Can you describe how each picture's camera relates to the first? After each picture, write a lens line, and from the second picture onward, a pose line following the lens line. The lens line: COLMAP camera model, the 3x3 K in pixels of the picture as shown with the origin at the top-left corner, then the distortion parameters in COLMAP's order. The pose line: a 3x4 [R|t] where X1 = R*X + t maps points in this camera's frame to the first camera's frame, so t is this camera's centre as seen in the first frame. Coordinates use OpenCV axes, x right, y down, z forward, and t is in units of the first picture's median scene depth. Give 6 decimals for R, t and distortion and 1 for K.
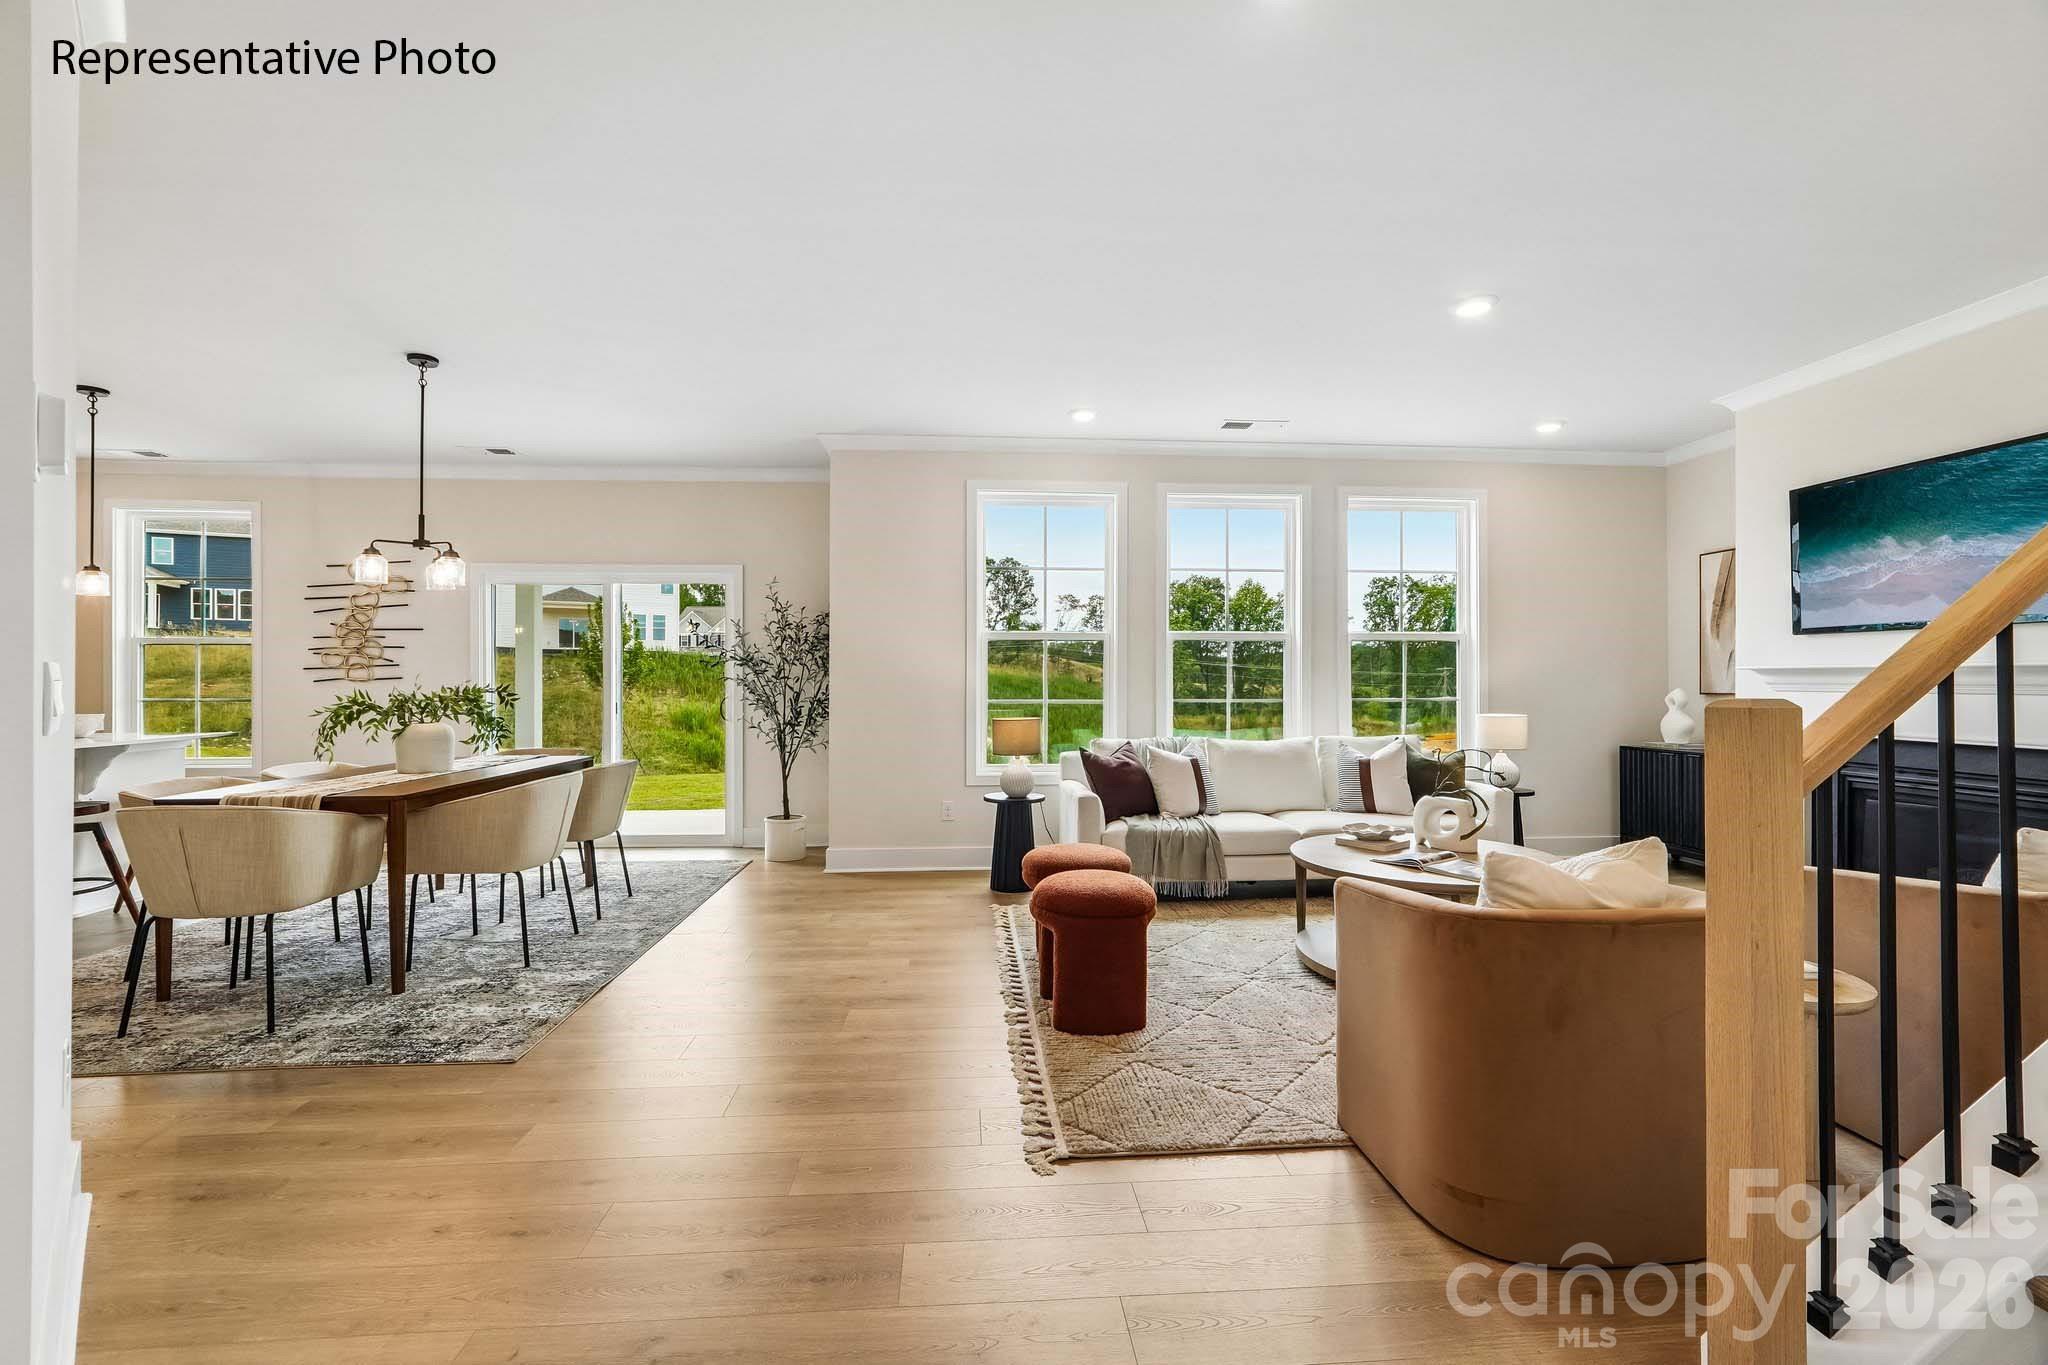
lens RADIAL K [[859.6, 0, 1018.1], [0, 859.6, 683.5], [0, 0, 1]] dist [-0.010344, 0.001438]
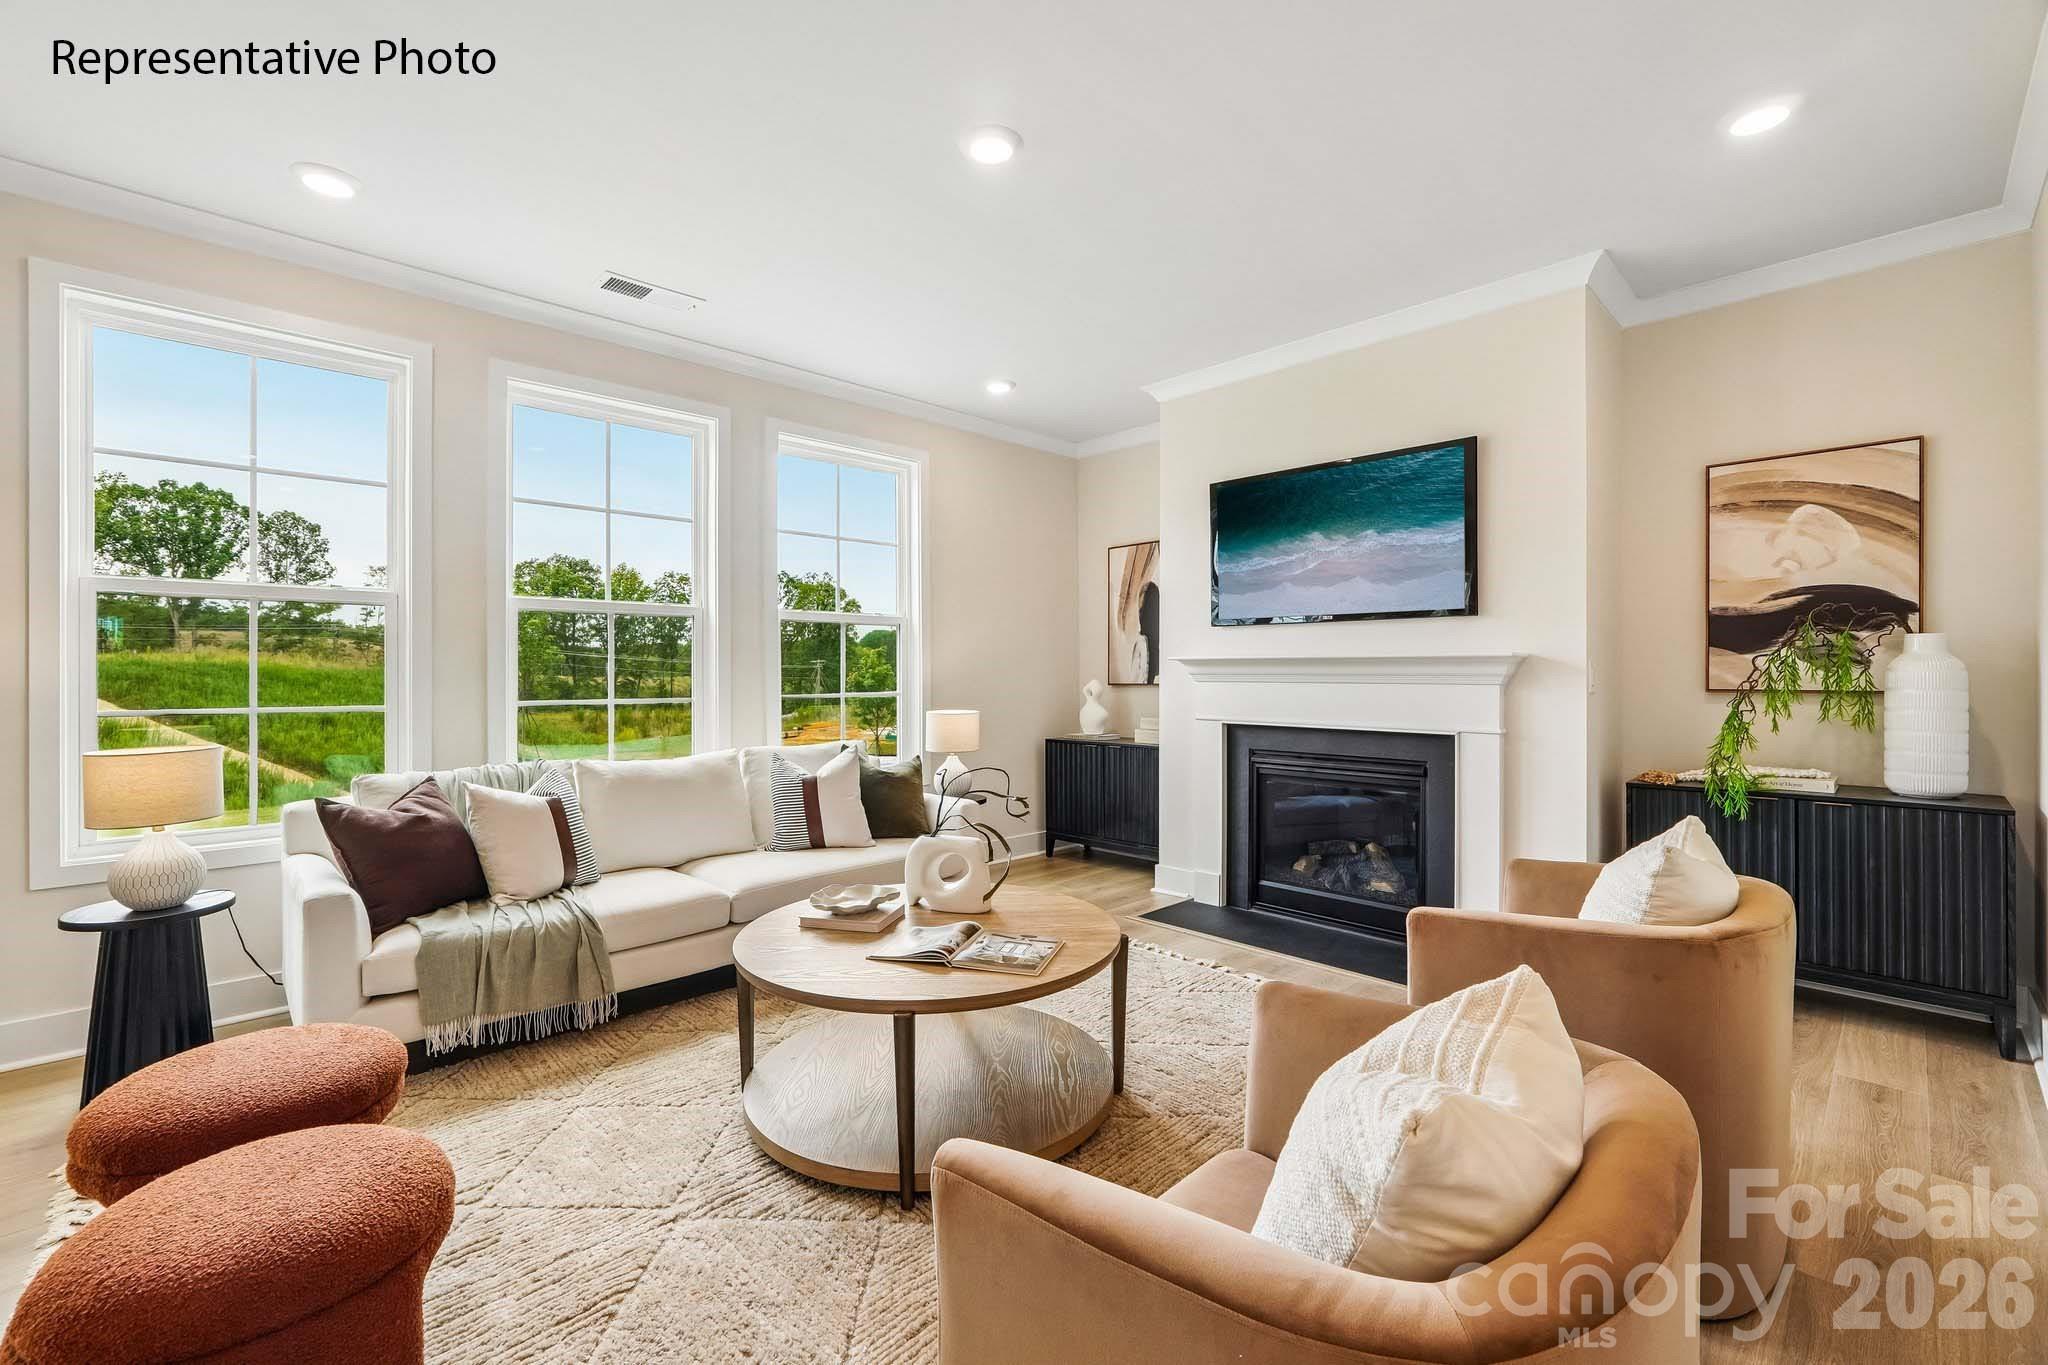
lens RADIAL K [[859.6, 0, 1025.2], [0, 859.6, 676.7], [0, 0, 1]] dist [-0.010344, 0.001438]
pose [[0.764034, -0.004441, 0.645161, 0.064041], [0.003516, 0.999990, 0.002720, -0.000721], [-0.645167, 0.000190, 0.764042, 0.300028]]
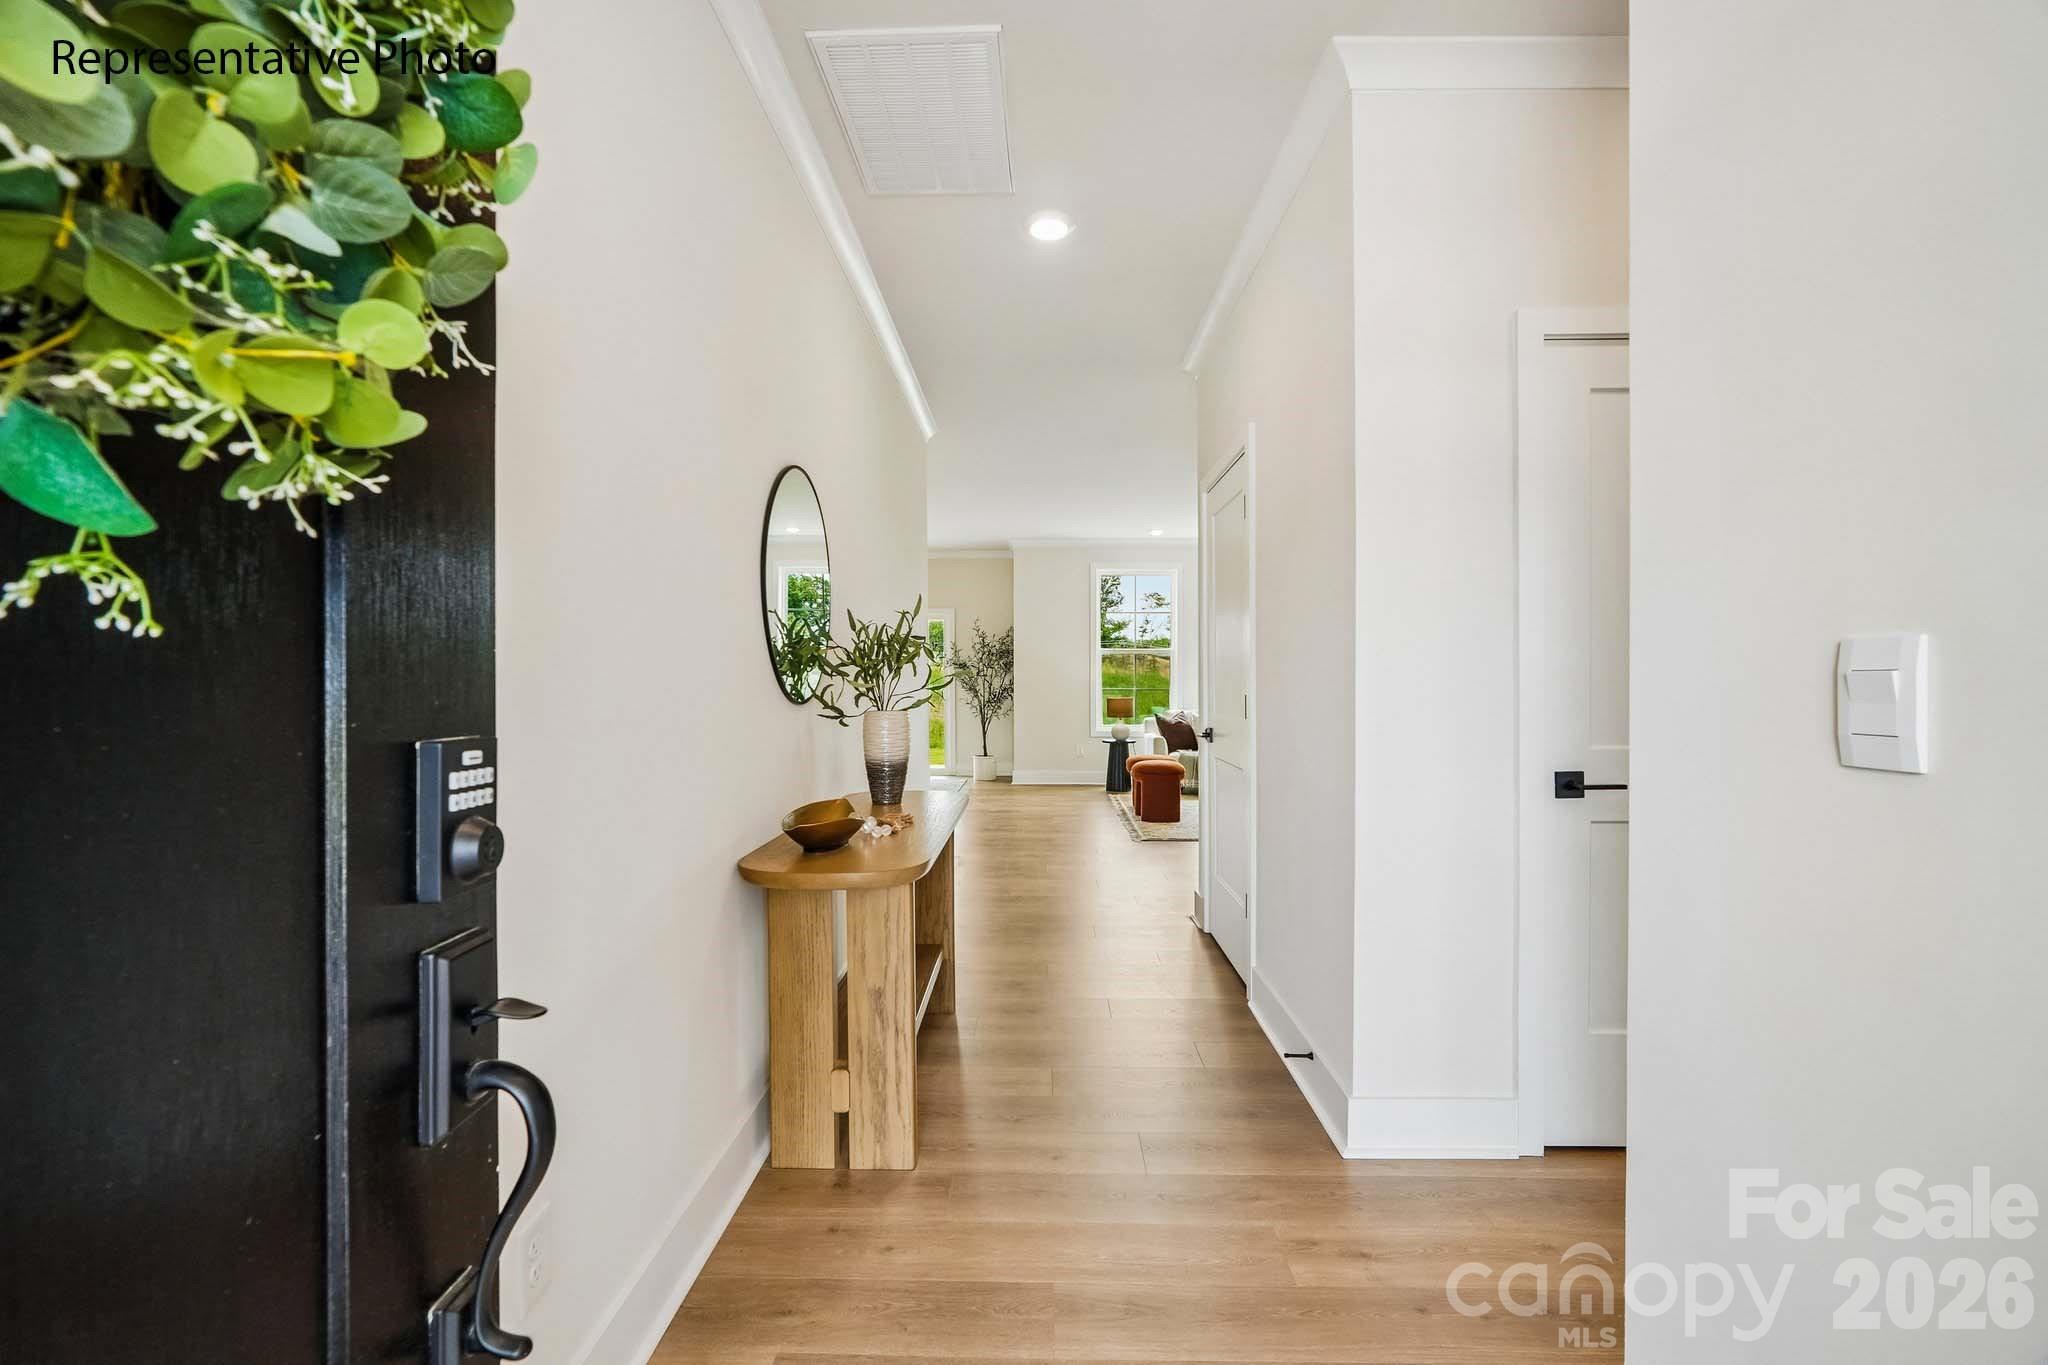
lens RADIAL K [[859.6, 0, 1044.1], [0, 859.6, 676.6], [0, 0, 1]] dist [-0.010344, 0.001438]
pose [[0.997590, 0.001285, -0.069375, -0.036448], [-0.001614, 0.999988, -0.004699, 0.004557], [0.069368, 0.004800, 0.997580, -0.827363]]
